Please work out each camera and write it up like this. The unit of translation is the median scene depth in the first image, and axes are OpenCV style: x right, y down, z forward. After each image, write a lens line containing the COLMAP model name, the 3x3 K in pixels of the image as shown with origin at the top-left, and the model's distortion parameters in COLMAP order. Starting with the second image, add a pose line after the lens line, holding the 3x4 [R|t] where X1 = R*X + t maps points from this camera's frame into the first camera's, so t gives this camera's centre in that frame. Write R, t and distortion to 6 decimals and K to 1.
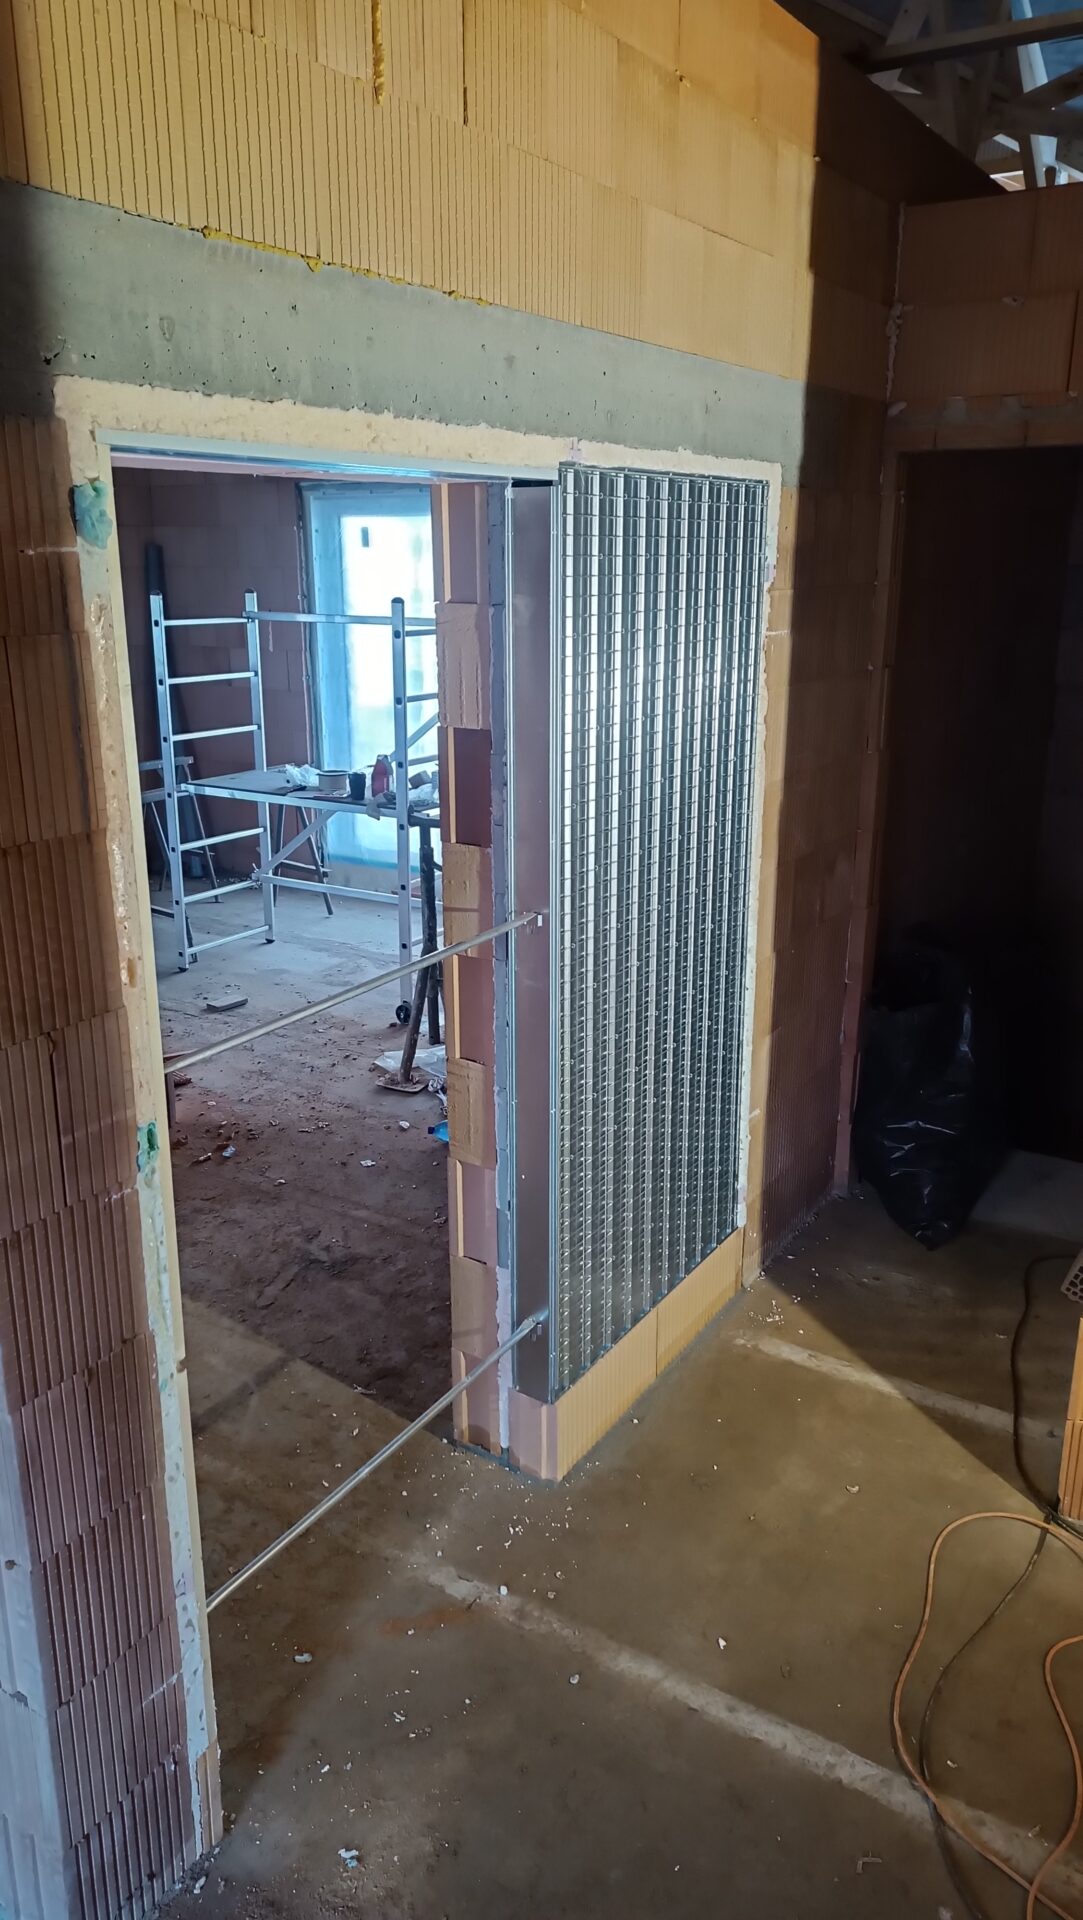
lens RADIAL K [[1376.8, 0, 522.2], [0, 1376.8, 963.3], [0, 0, 1]] dist [0.048229, -0.040654]
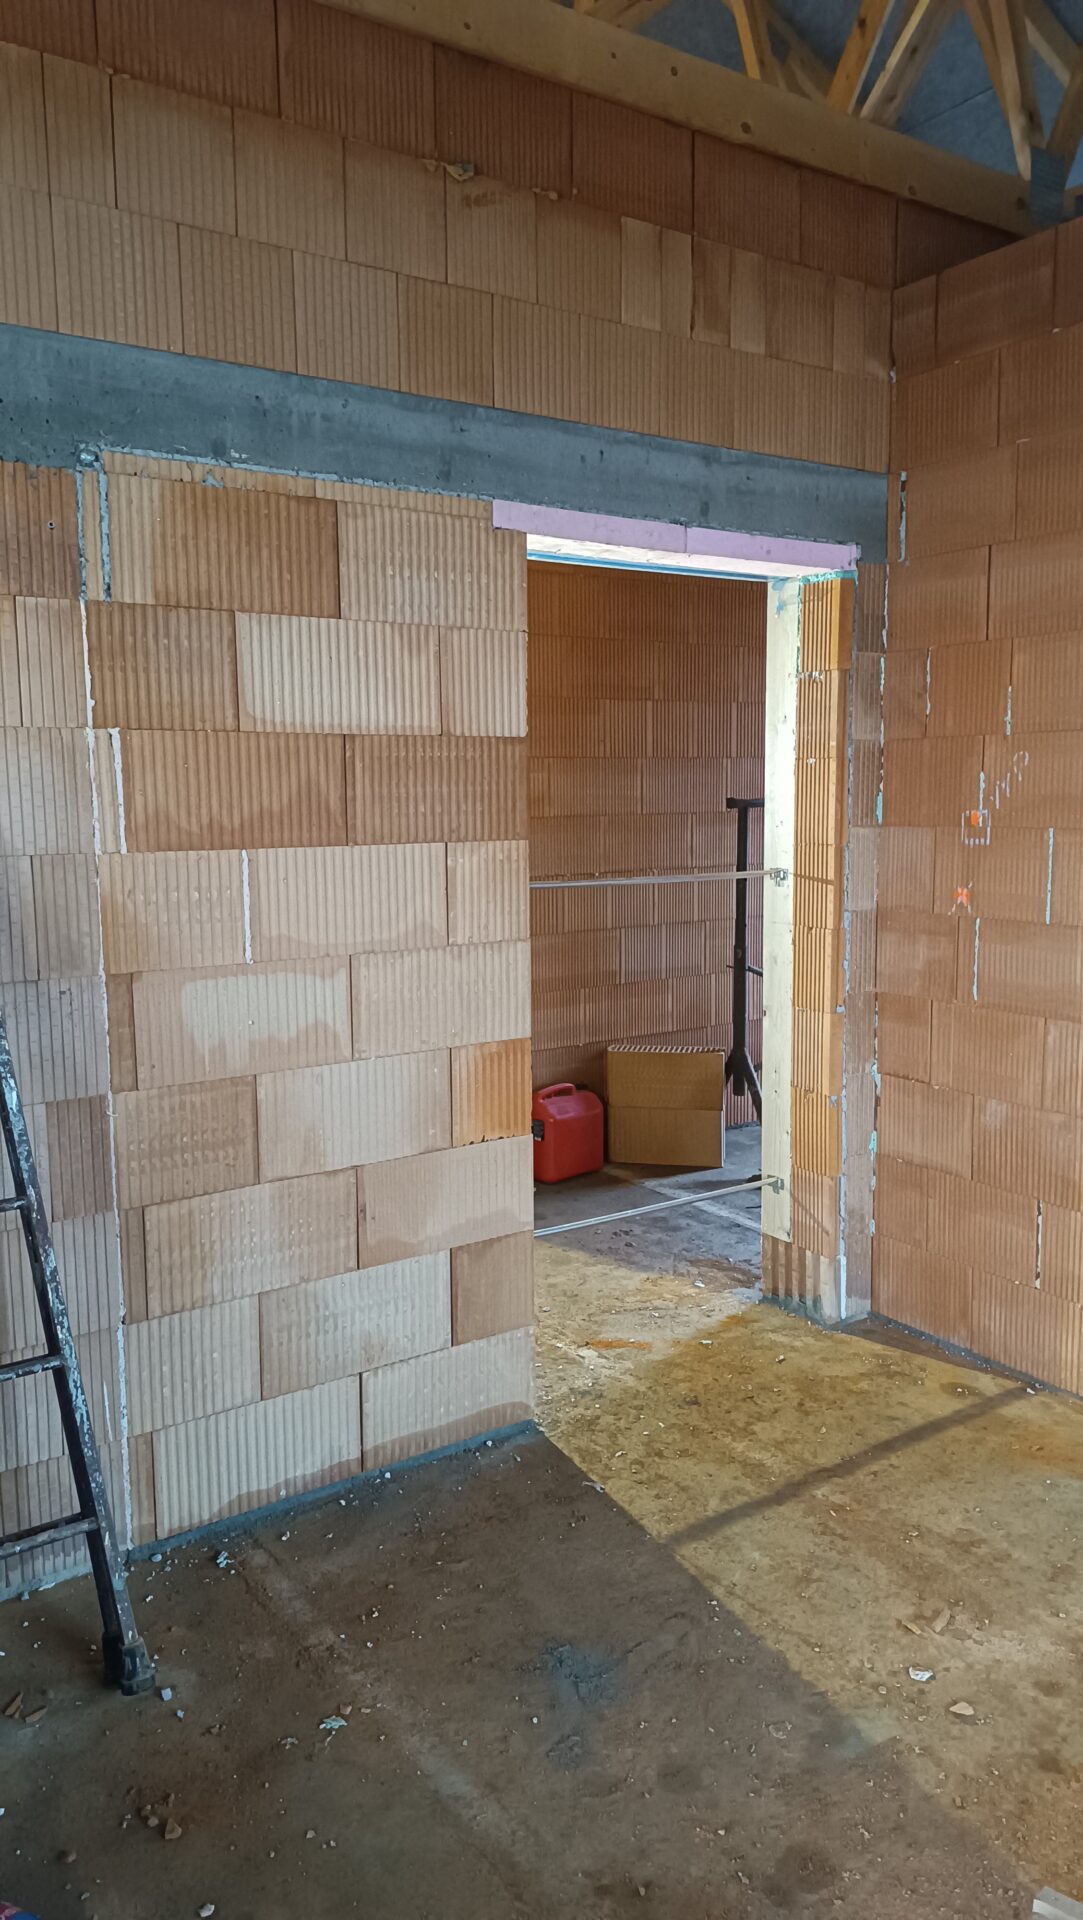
lens RADIAL K [[1371.5, 0, 533.5], [0, 1371.5, 966.5], [0, 0, 1]] dist [0.114252, -0.176952]
pose [[-0.923621, -0.036456, 0.381570, -0.393070], [0.122598, 0.915080, 0.384186, -0.349668], [-0.363173, 0.401622, -0.840717, 1.553676]]
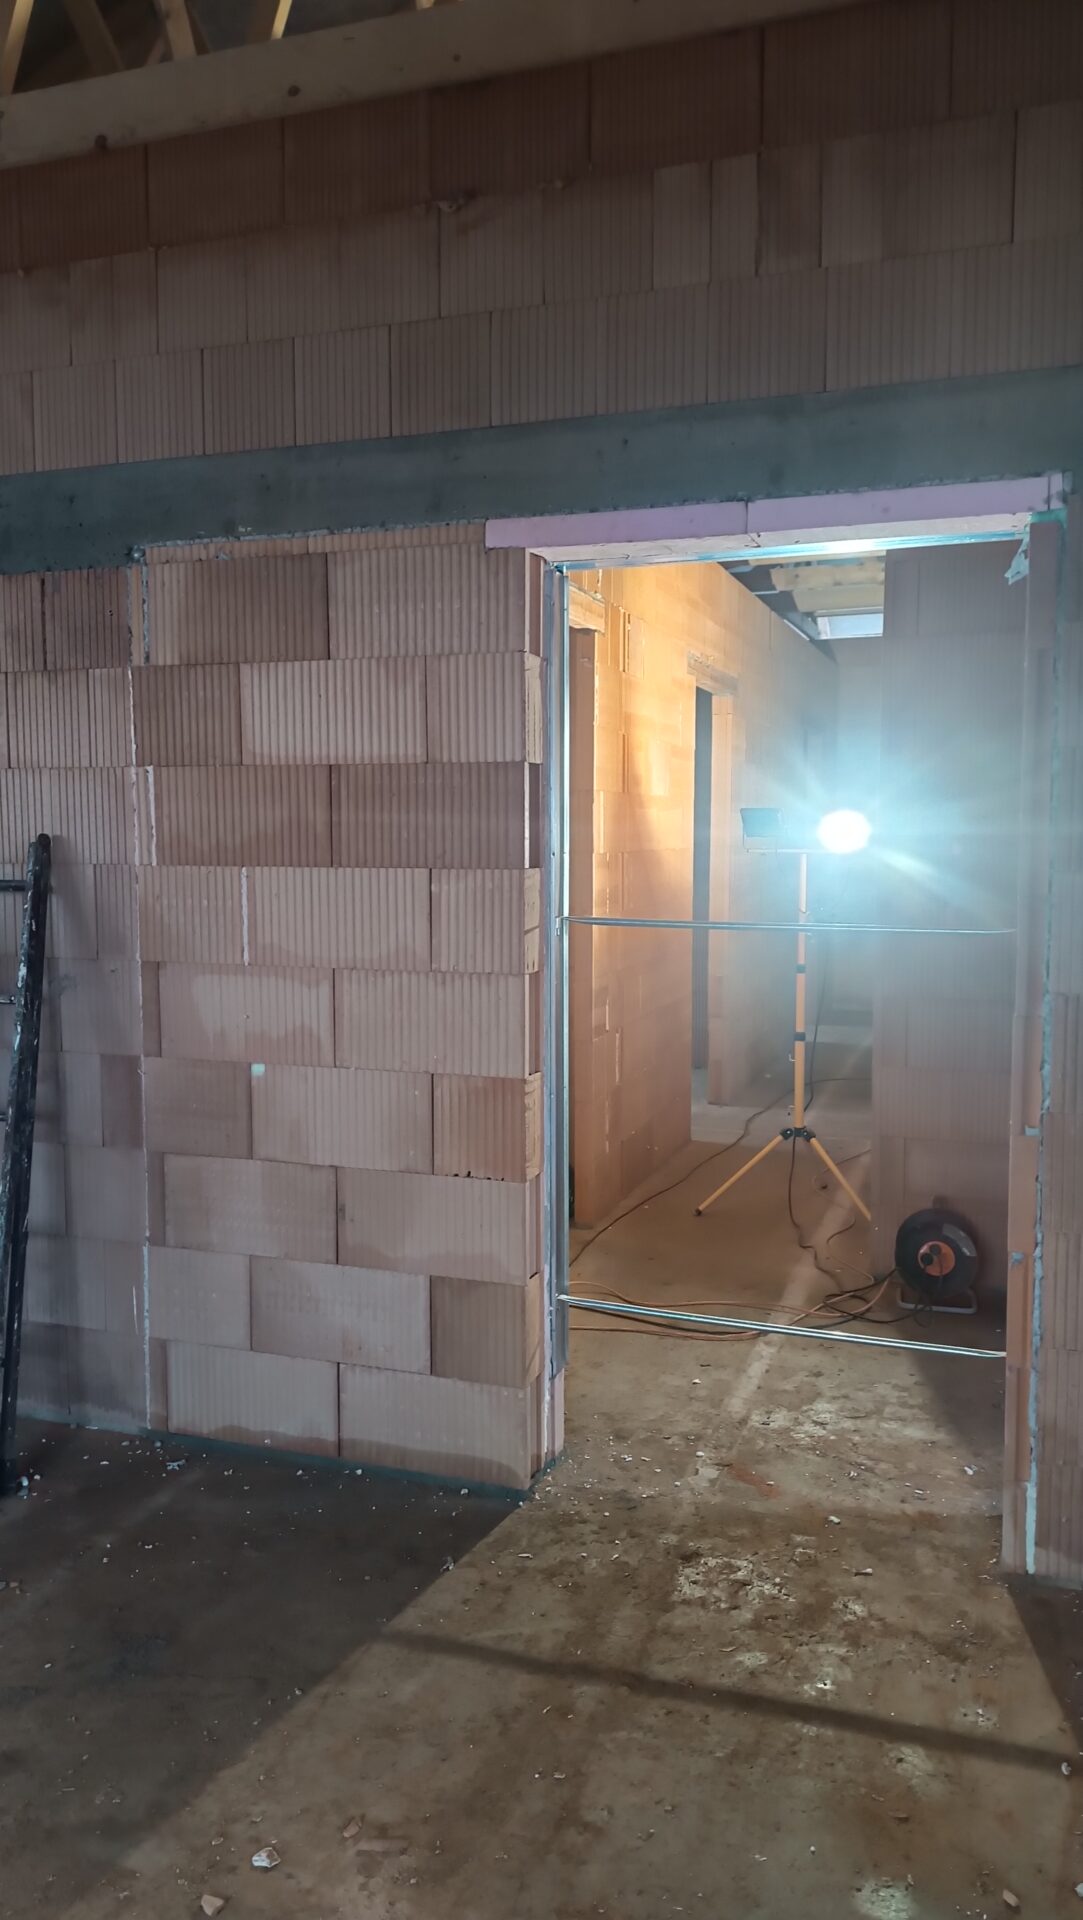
lens RADIAL K [[1371.5, 0, 533.5], [0, 1371.5, 966.5], [0, 0, 1]] dist [0.114252, -0.176952]
pose [[-0.242010, -0.088284, 0.966249, -0.872169], [0.276847, 0.948171, 0.155973, -0.154630], [-0.929939, 0.305250, -0.205026, 0.952110]]
